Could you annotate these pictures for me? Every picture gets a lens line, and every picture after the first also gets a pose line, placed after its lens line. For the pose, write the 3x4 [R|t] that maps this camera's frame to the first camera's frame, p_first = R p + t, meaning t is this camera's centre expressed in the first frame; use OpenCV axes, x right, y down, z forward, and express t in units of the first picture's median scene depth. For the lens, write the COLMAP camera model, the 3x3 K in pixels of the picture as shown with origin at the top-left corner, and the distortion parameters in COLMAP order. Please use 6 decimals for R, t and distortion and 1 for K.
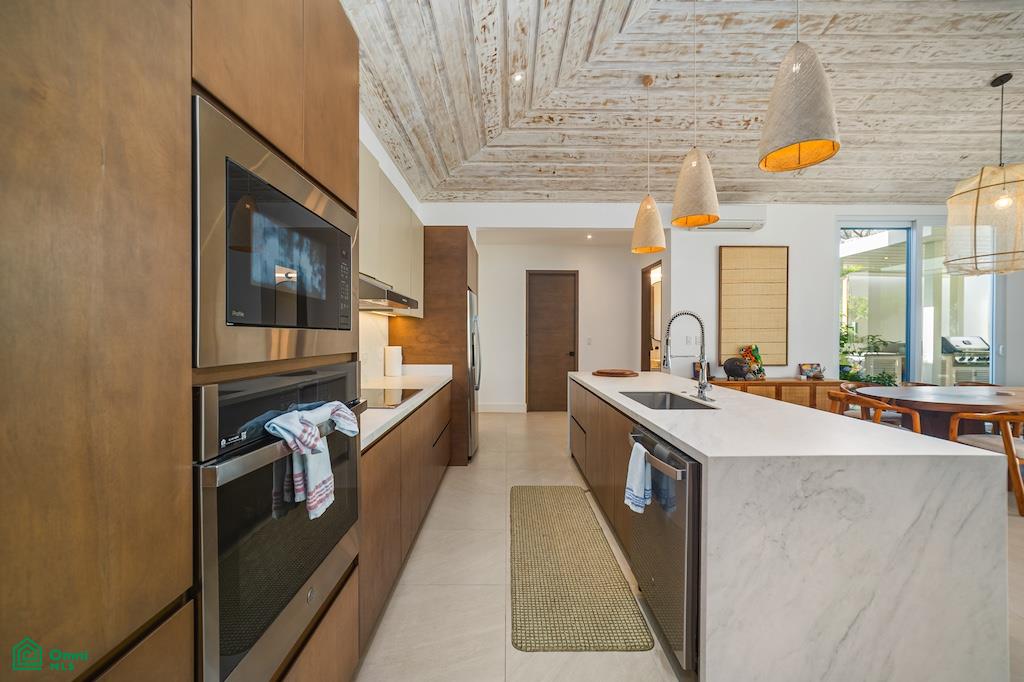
lens RADIAL K [[398.2, 0, 511.2], [0, 398.2, 335.7], [0, 0, 1]] dist [-0.001672, -0.000146]
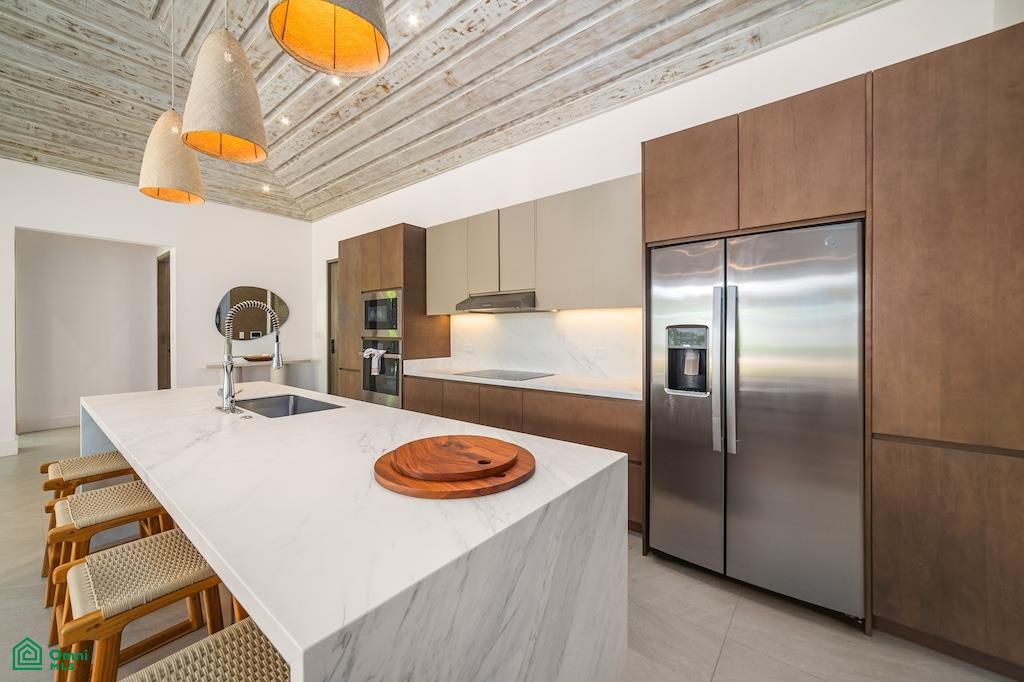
lens RADIAL K [[398.2, 0, 511.2], [0, 398.2, 335.7], [0, 0, 1]] dist [-0.001672, -0.000146]
pose [[-0.634097, 0.002983, -0.773248, 0.662475], [-0.000791, 0.999990, 0.004506, 0.009084], [0.773253, 0.003469, -0.634088, 1.745898]]
